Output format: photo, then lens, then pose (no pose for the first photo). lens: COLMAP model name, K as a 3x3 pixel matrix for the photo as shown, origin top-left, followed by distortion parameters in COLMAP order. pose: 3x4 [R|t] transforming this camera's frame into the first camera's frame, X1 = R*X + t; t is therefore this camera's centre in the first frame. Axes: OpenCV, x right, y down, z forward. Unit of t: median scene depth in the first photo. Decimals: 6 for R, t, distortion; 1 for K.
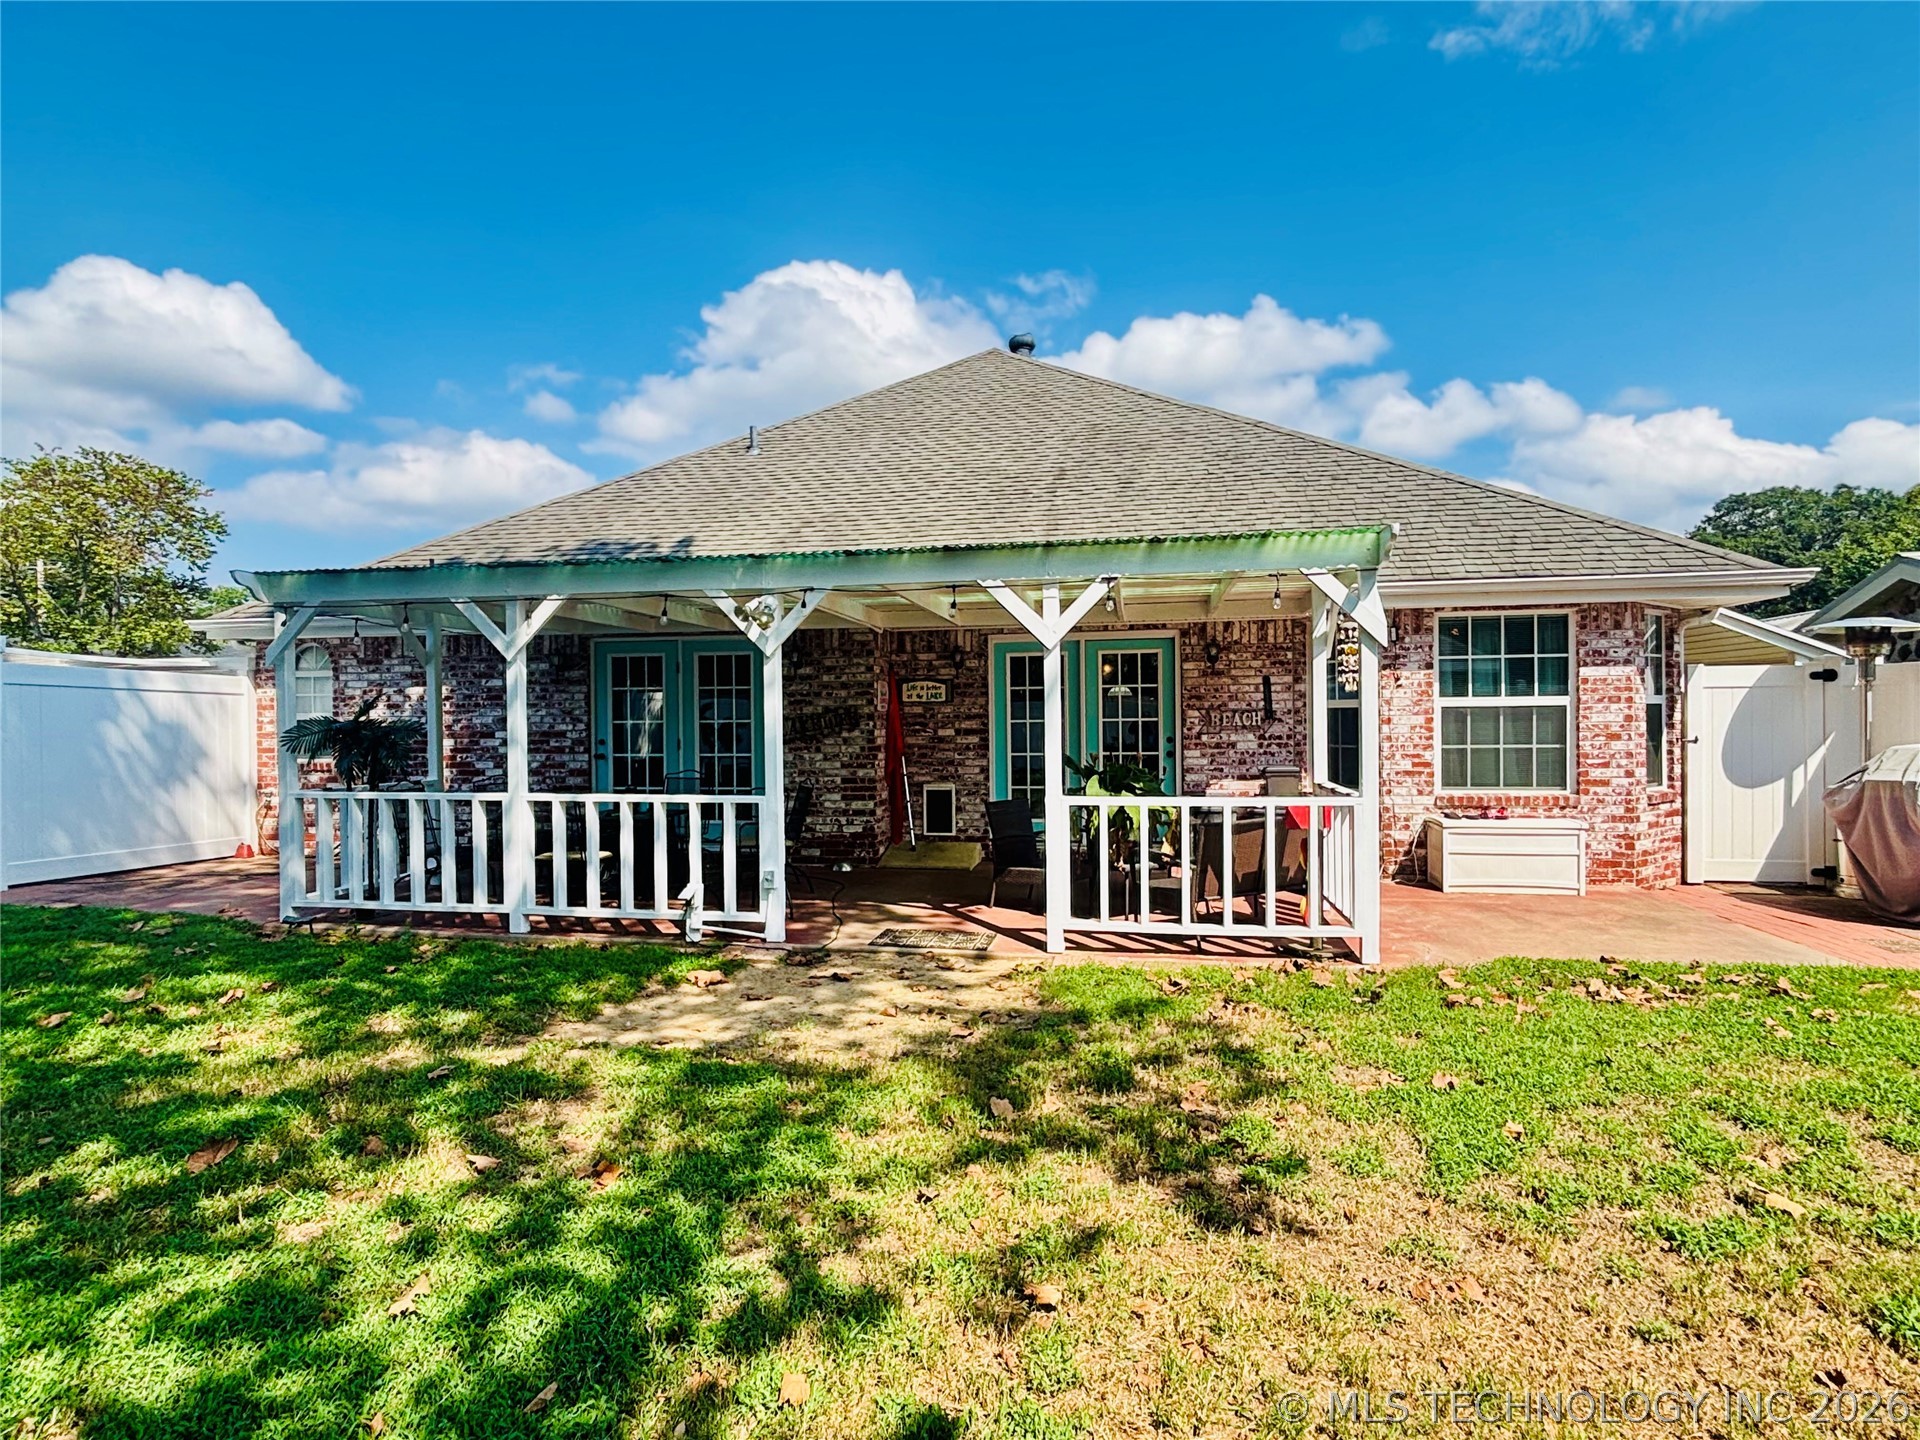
lens RADIAL K [[1027.2, 0, 971.2], [0, 1027.2, 720.5], [0, 0, 1]] dist [0.002324, -0.000363]
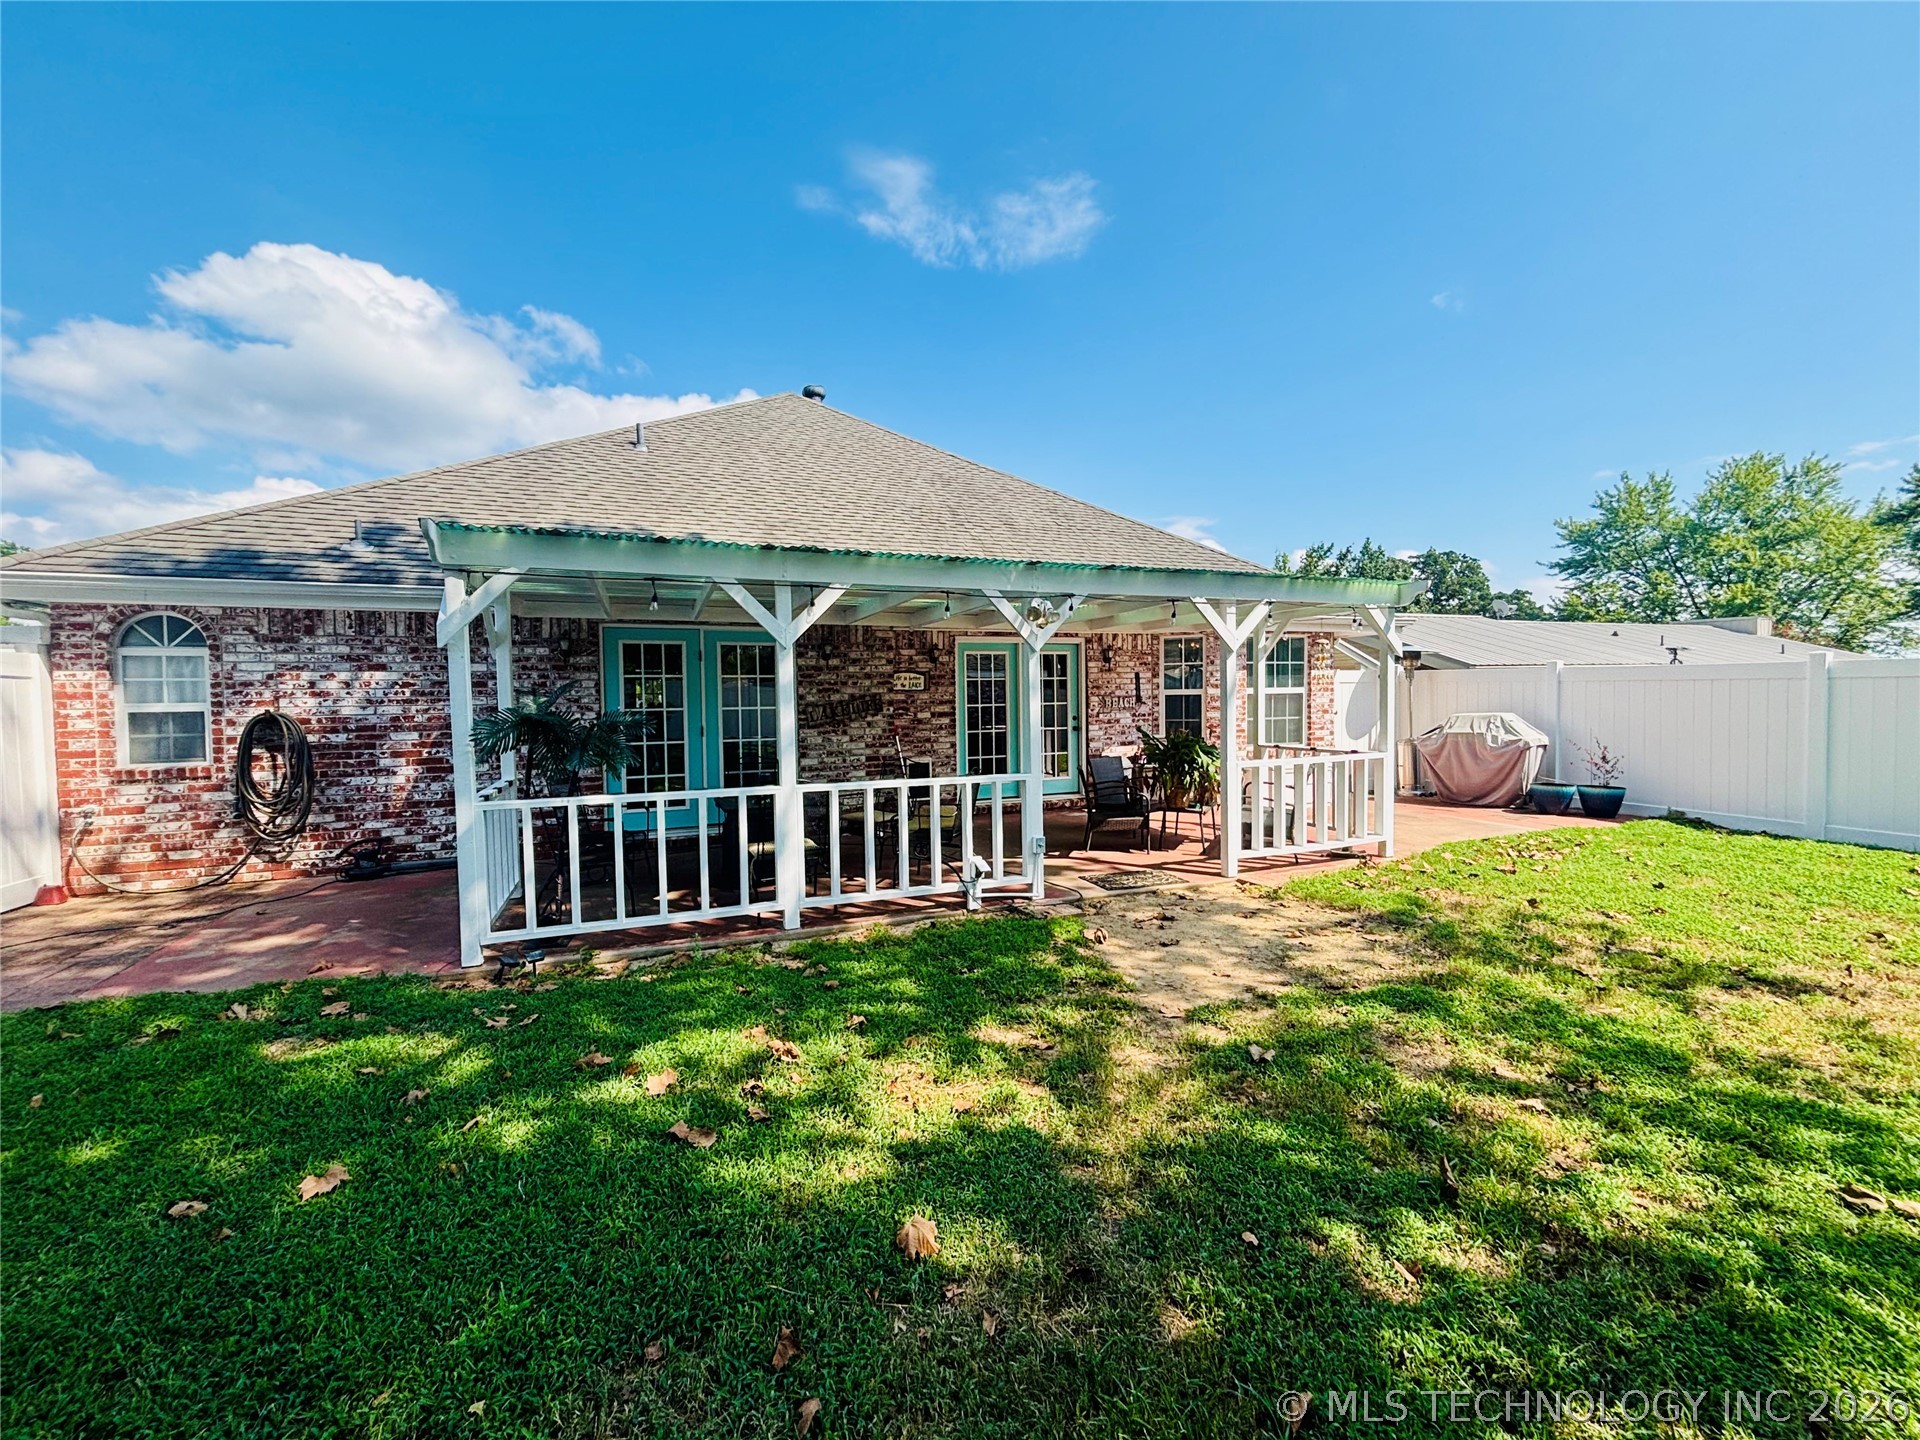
lens RADIAL K [[775.7, 0, 961.8], [0, 775.7, 731.2], [0, 0, 1]] dist [-0.002704, 0.000884]
pose [[0.845466, -0.027059, 0.533343, -0.493710], [0.005988, 0.999133, 0.041199, -0.007294], [-0.533995, -0.031639, 0.844895, 0.210806]]
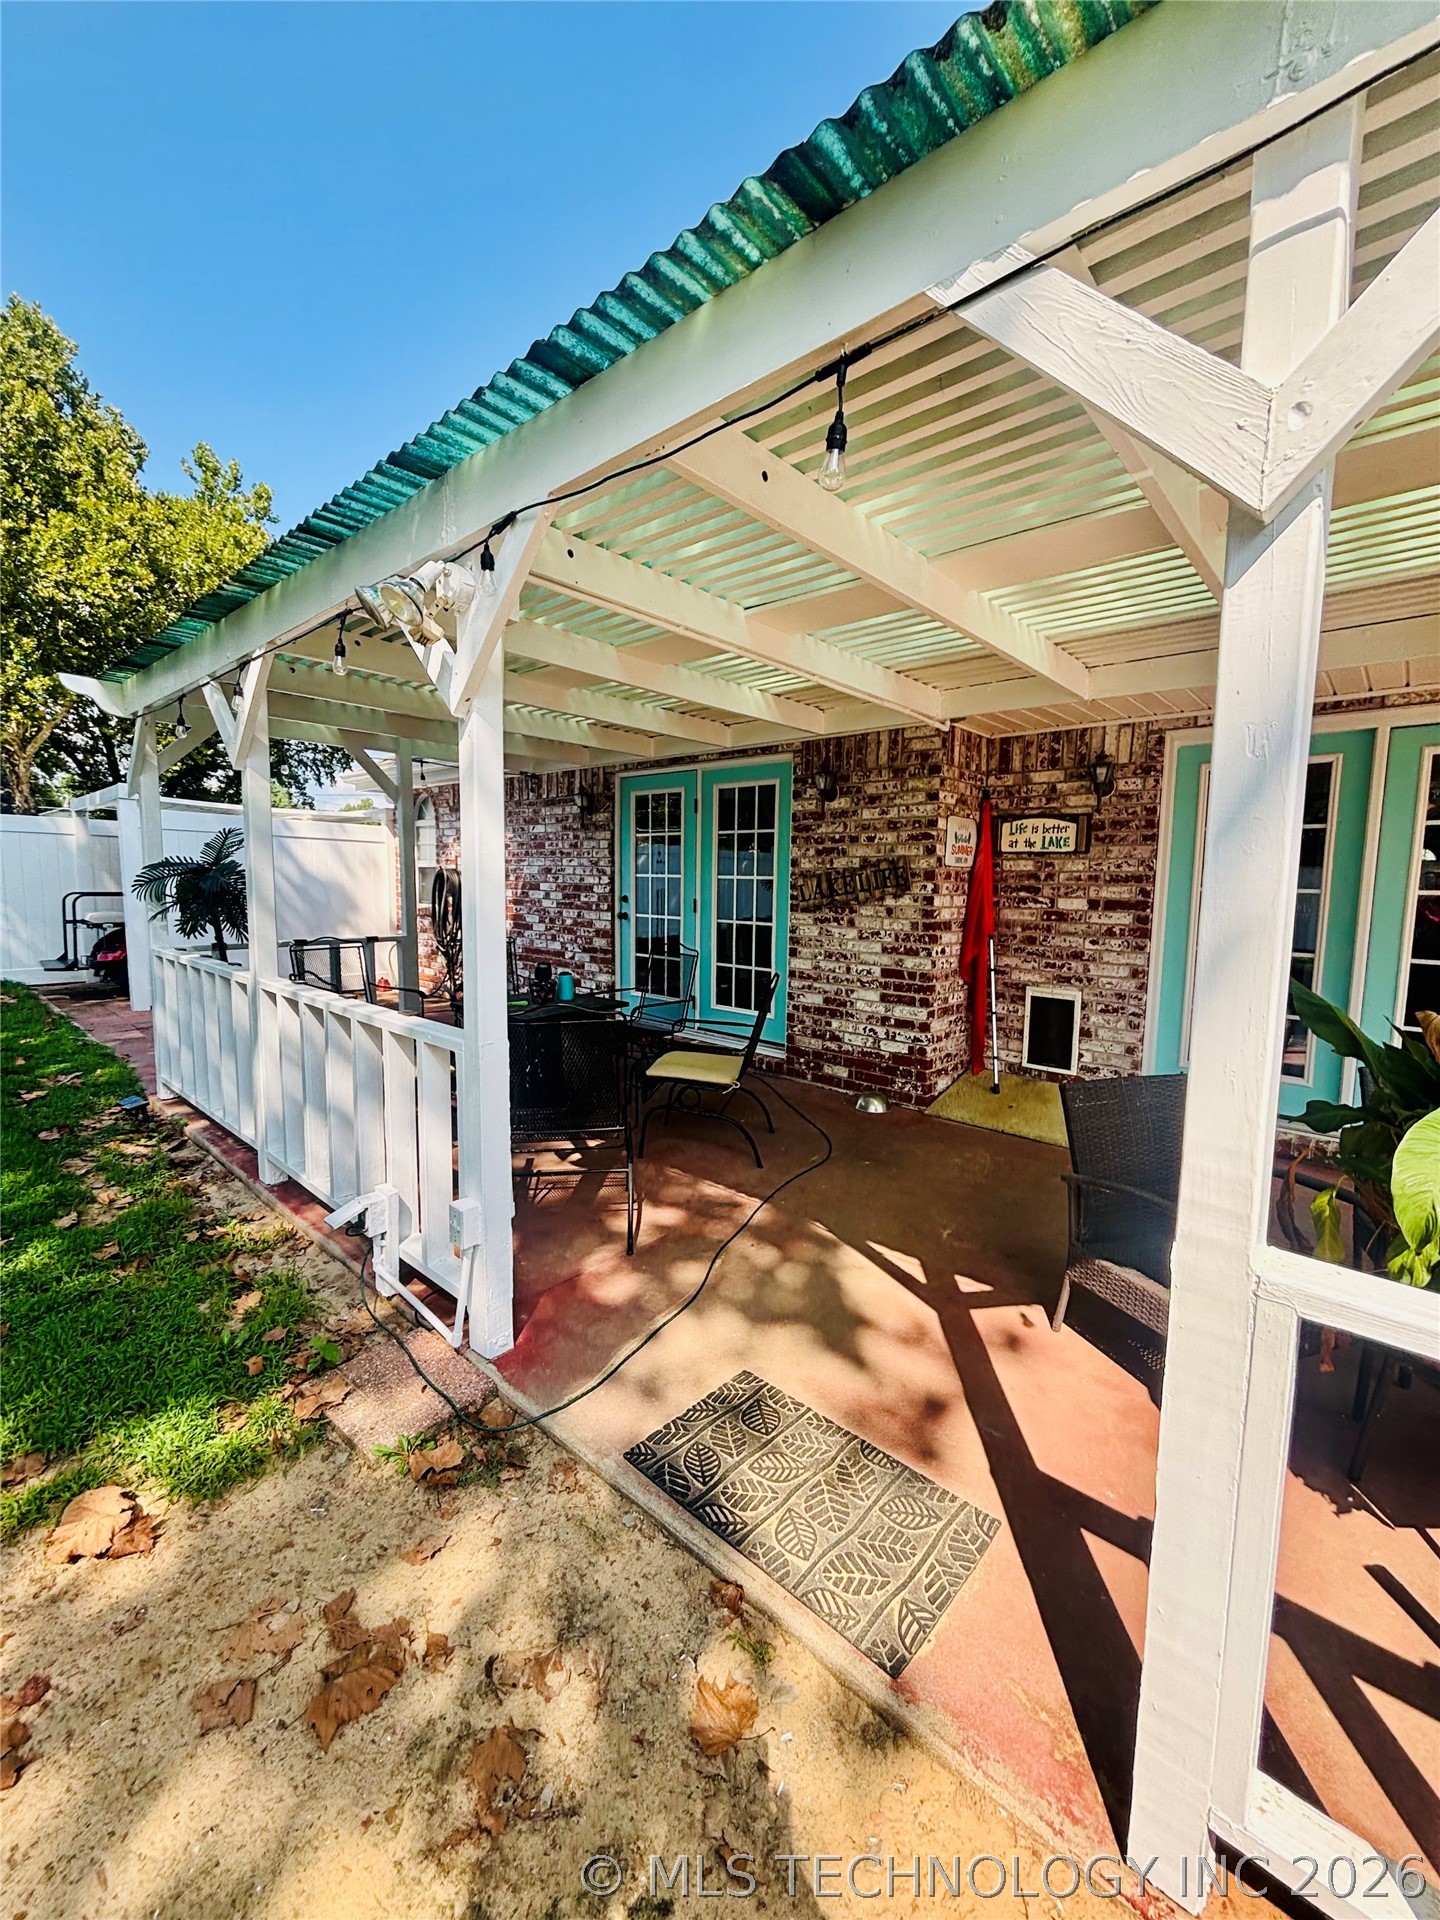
lens RADIAL K [[775.7, 0, 701.6], [0, 775.7, 961.8], [0, 0, 1]] dist [-0.002704, 0.000884]
pose [[0.834240, 0.081649, -0.545323, 0.046543], [-0.022014, 0.993119, 0.115018, -0.002325], [0.550962, -0.083948, 0.830297, 0.524339]]
